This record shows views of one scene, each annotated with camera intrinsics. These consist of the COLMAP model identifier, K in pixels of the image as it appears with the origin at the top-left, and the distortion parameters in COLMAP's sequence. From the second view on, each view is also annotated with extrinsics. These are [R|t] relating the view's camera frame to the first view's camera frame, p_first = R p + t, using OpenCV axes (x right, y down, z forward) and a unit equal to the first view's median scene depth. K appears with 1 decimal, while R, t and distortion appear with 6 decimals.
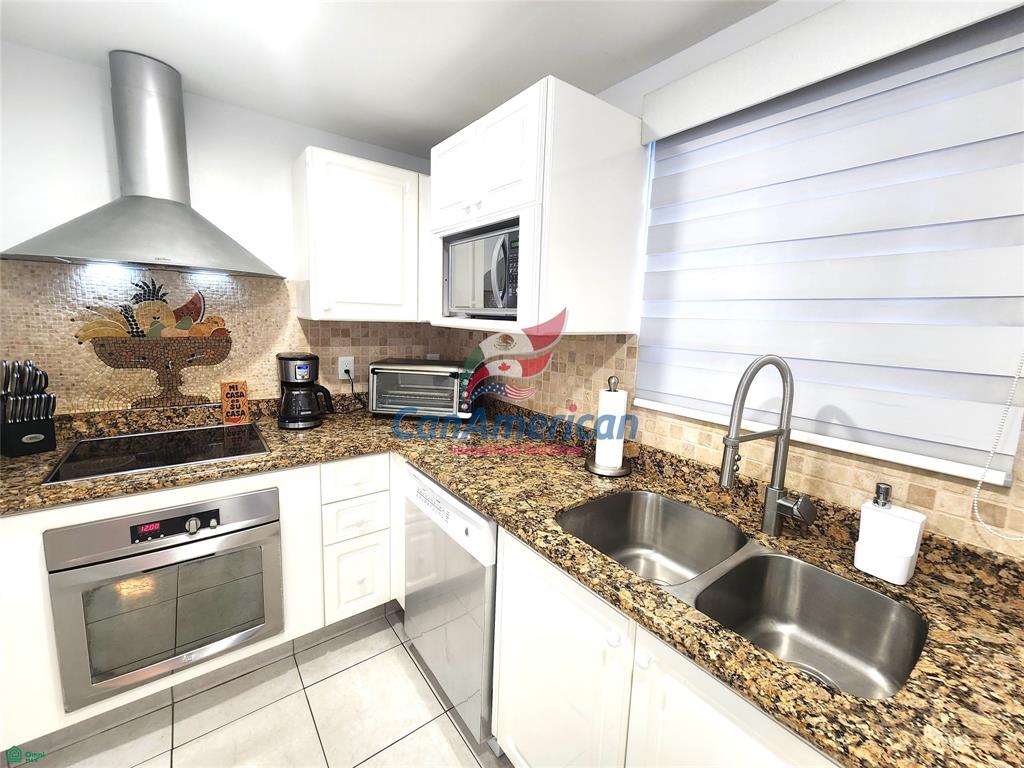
lens RADIAL K [[422.6, 0, 511.6], [0, 422.6, 374.7], [0, 0, 1]] dist [-0.000026, 0.000302]
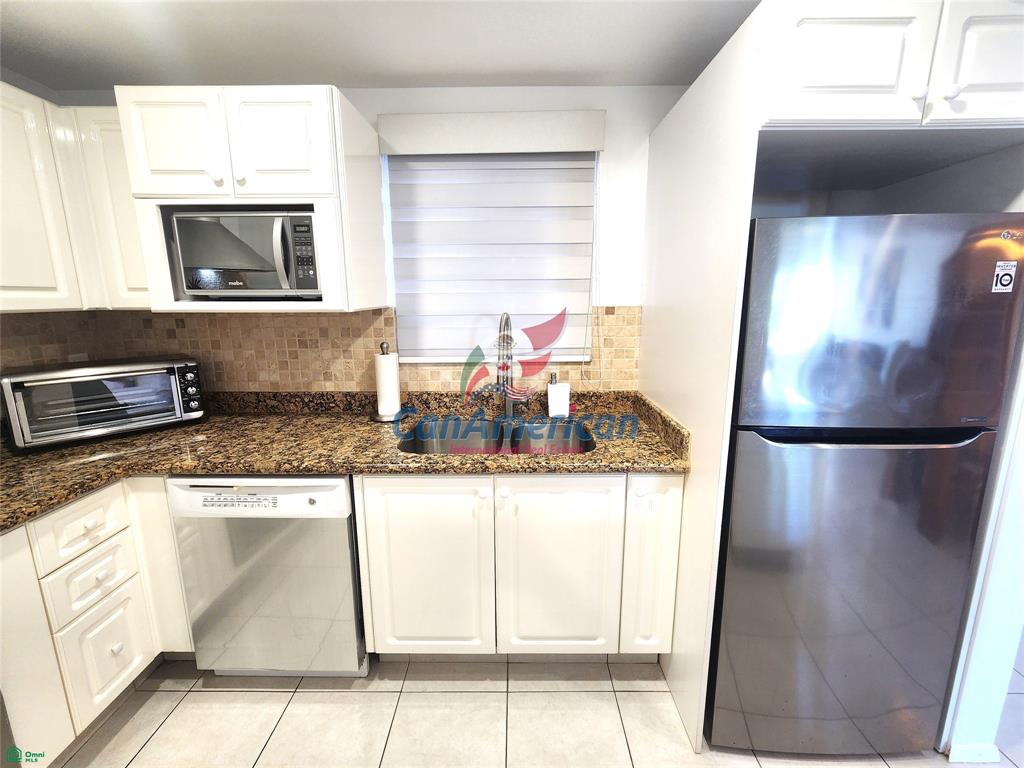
lens RADIAL K [[422.6, 0, 511.6], [0, 422.6, 374.7], [0, 0, 1]] dist [-0.000026, 0.000302]
pose [[0.608212, -0.182255, 0.772568, -0.504531], [0.133991, 0.982890, 0.126386, -0.009203], [-0.782383, 0.026648, 0.622227, -0.060558]]
